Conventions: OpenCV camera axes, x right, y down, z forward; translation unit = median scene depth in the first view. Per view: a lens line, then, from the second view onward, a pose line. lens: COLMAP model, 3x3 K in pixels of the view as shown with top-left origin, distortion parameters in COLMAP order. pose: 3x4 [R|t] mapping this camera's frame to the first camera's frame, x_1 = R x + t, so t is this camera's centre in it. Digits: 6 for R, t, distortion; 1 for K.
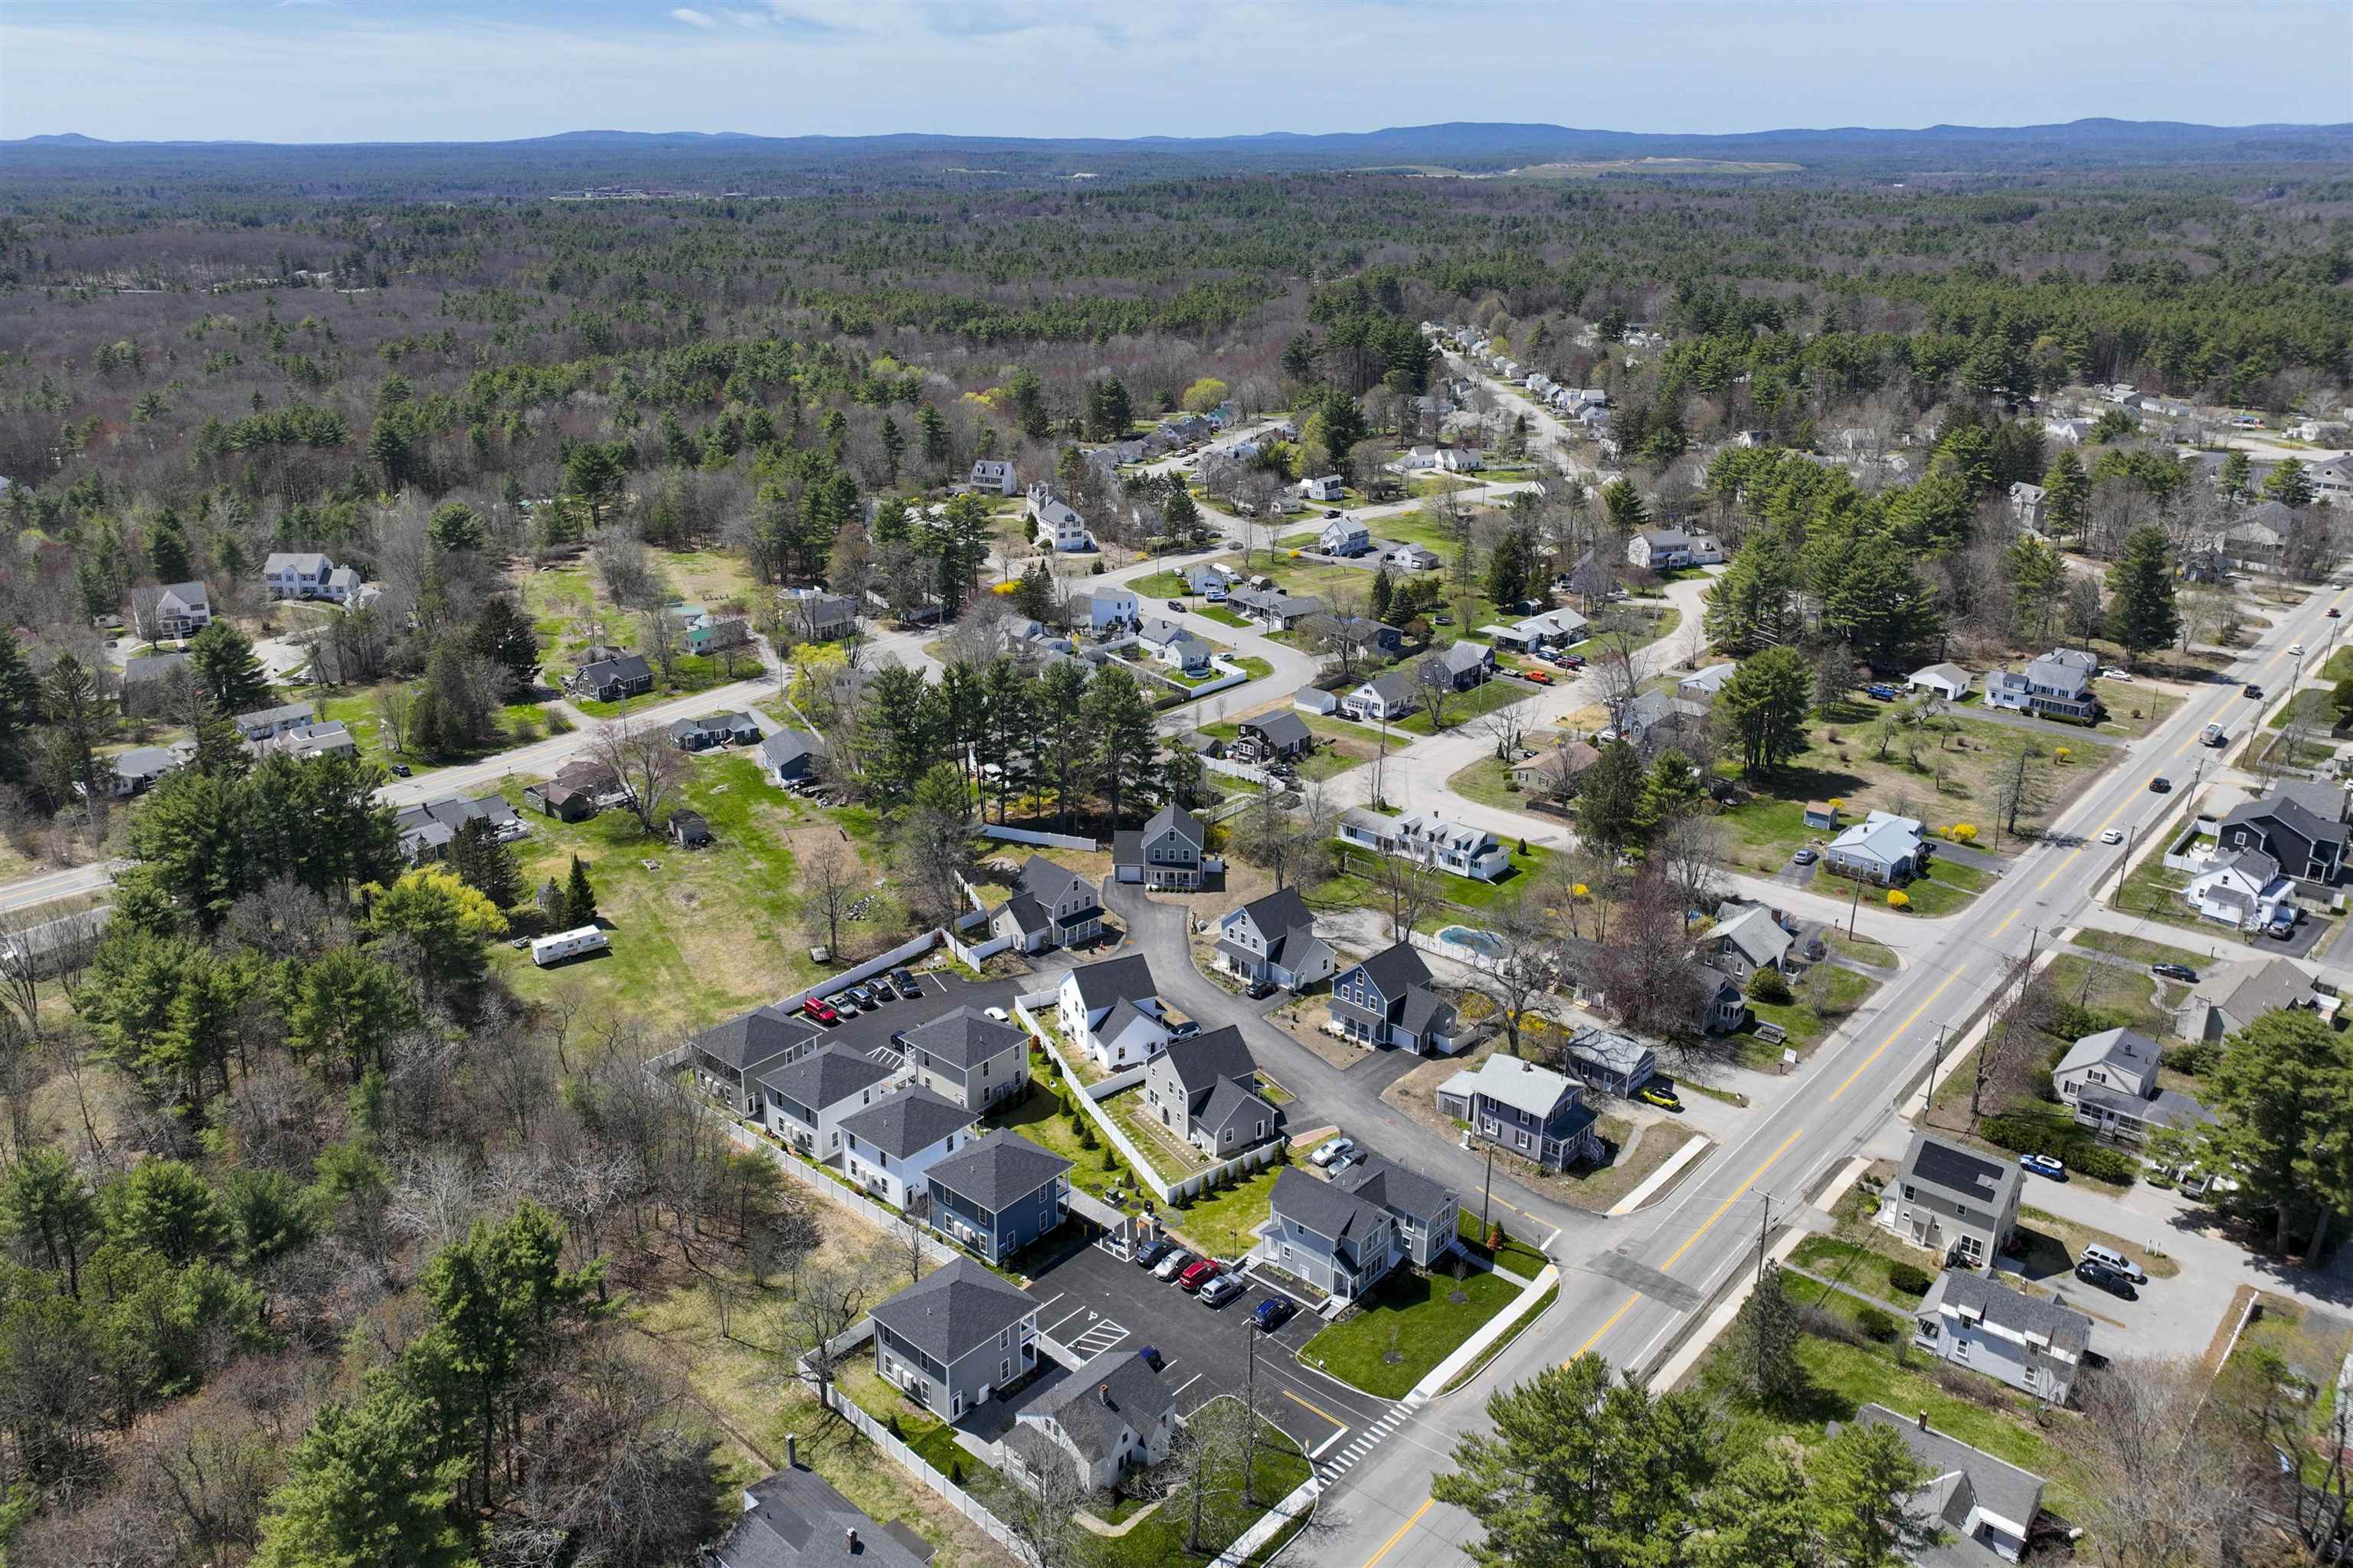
lens RADIAL K [[1638.2, 0, 1176.5], [0, 1638.2, 784.0], [0, 0, 1]] dist [0.005931, 0.004563]
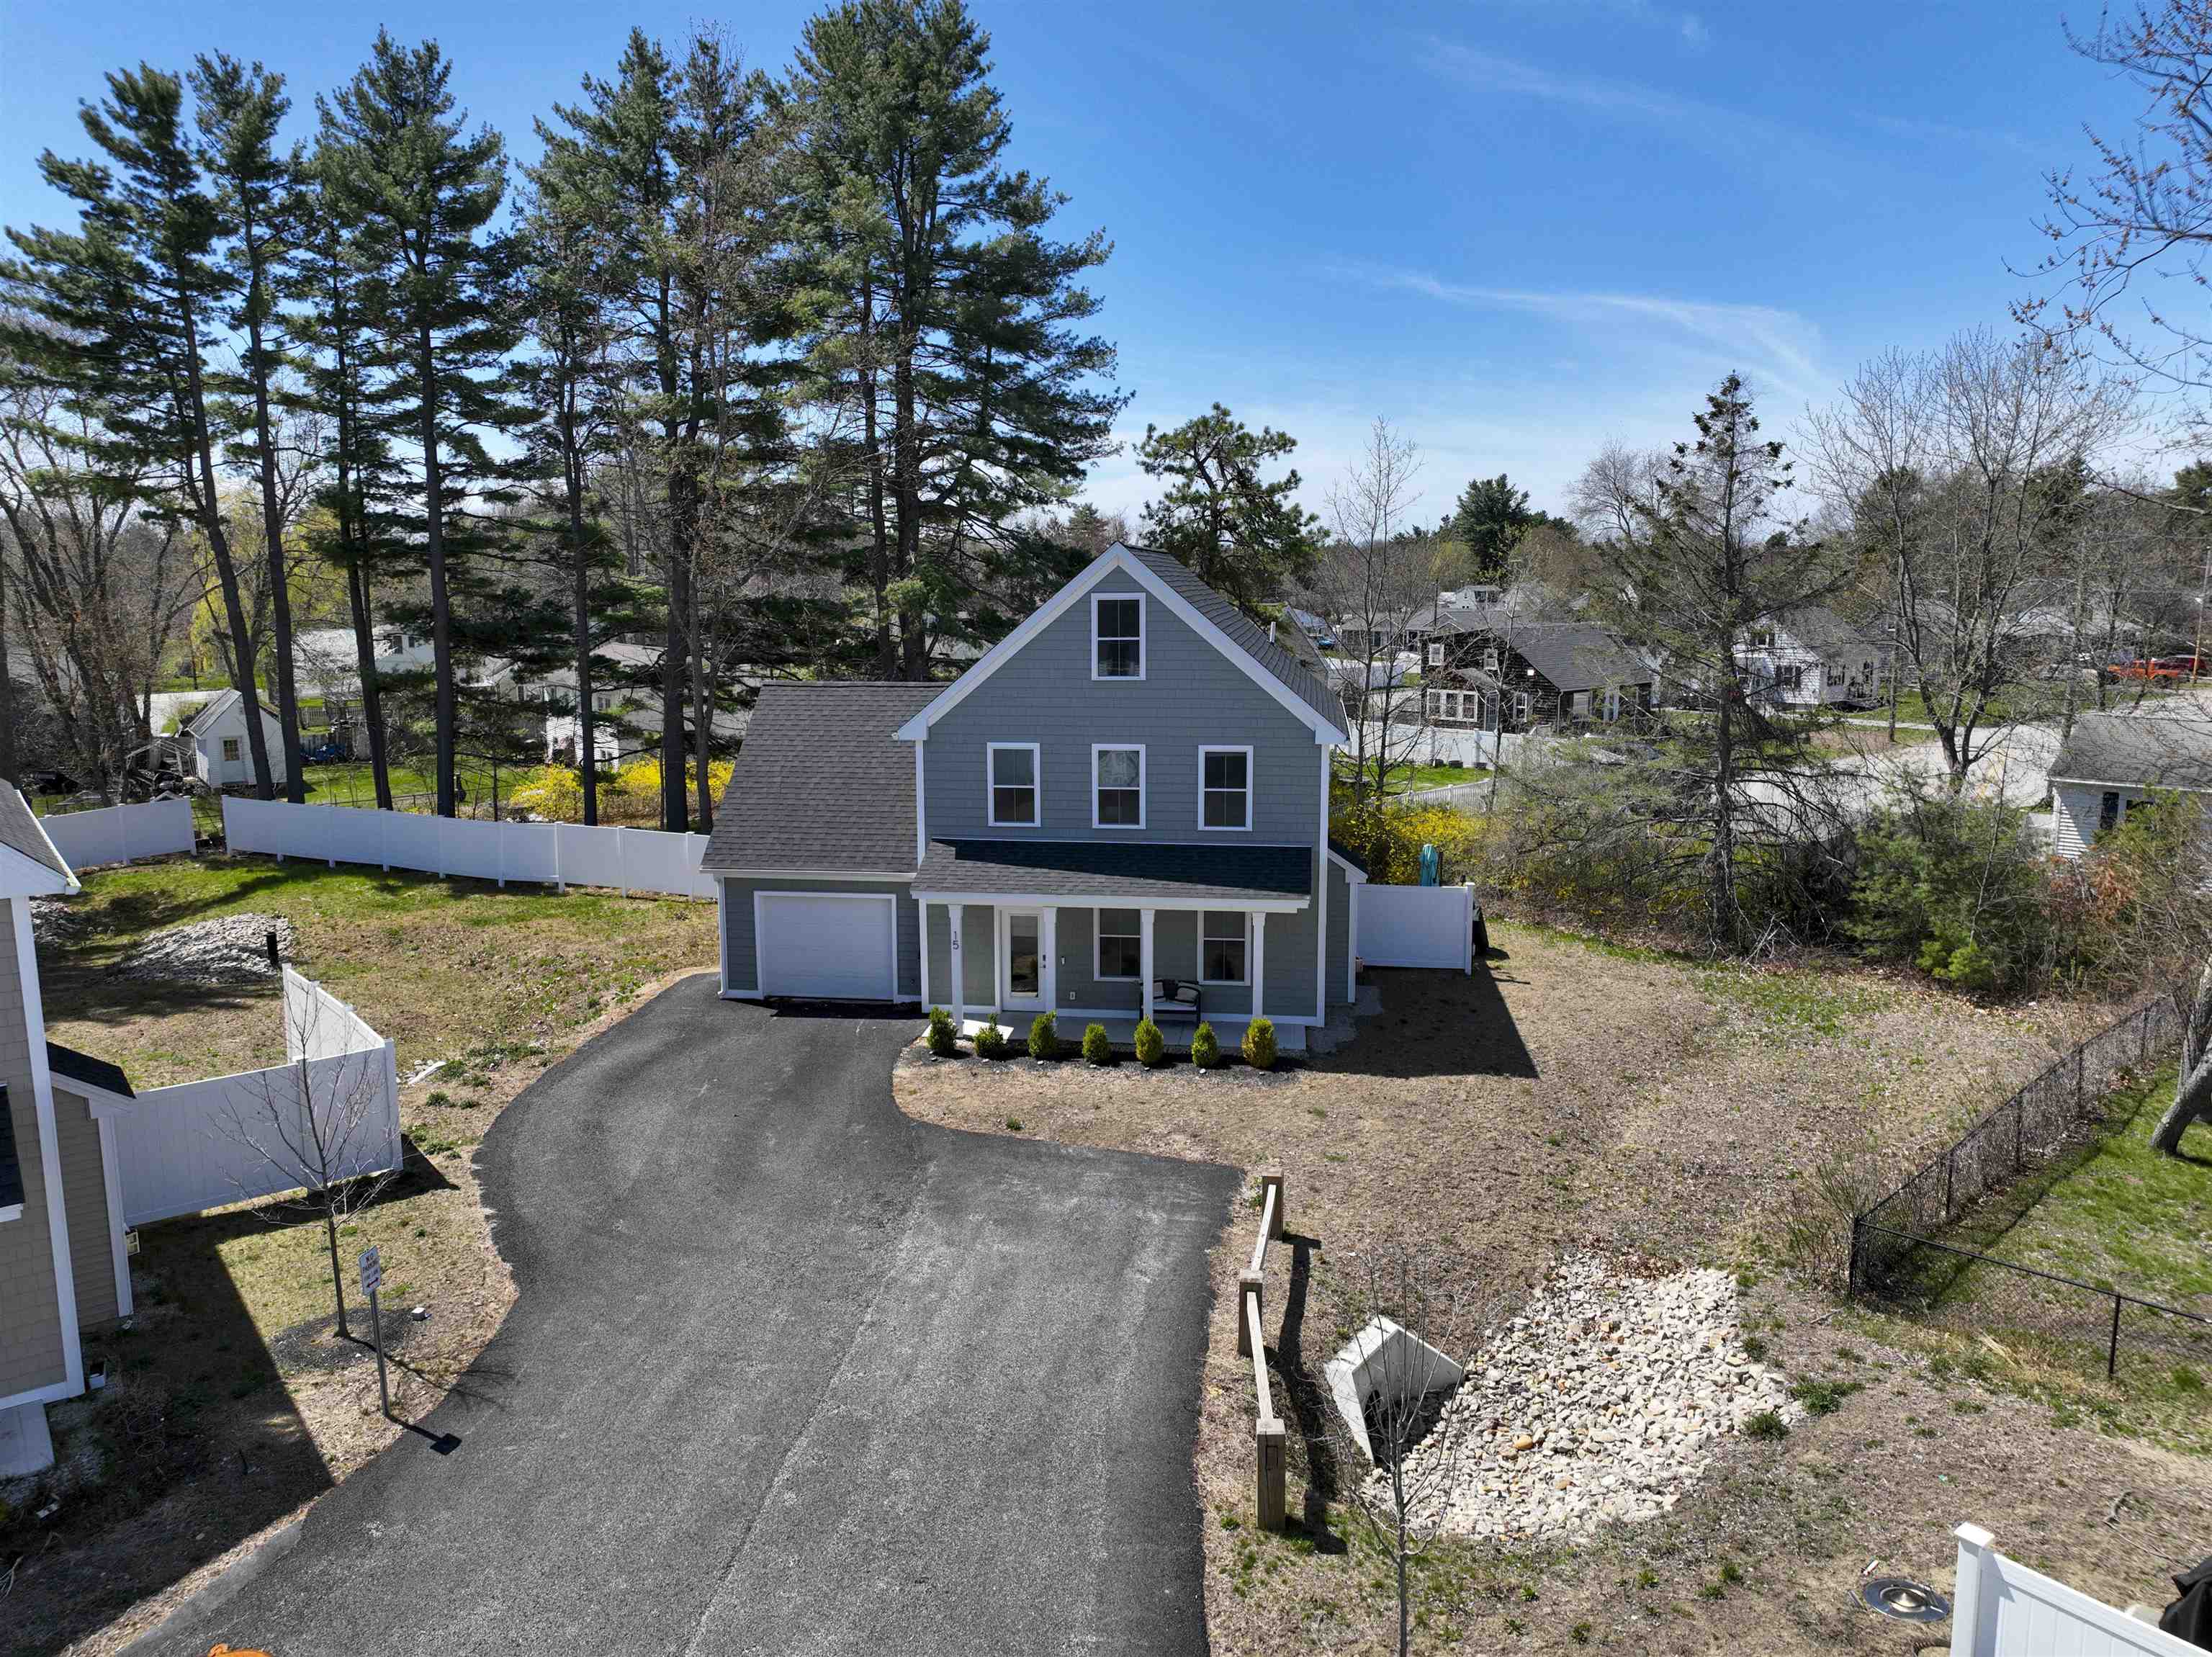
lens RADIAL K [[1540.0, 0, 1106.0], [0, 1540.0, 828.5], [0, 0, 1]] dist [-0.001139, -0.008915]
pose [[0.995423, 0.005103, -0.095433, 0.007889], [-0.024812, 0.978133, -0.206496, 0.070715], [0.092292, 0.207919, 0.973782, 0.852359]]
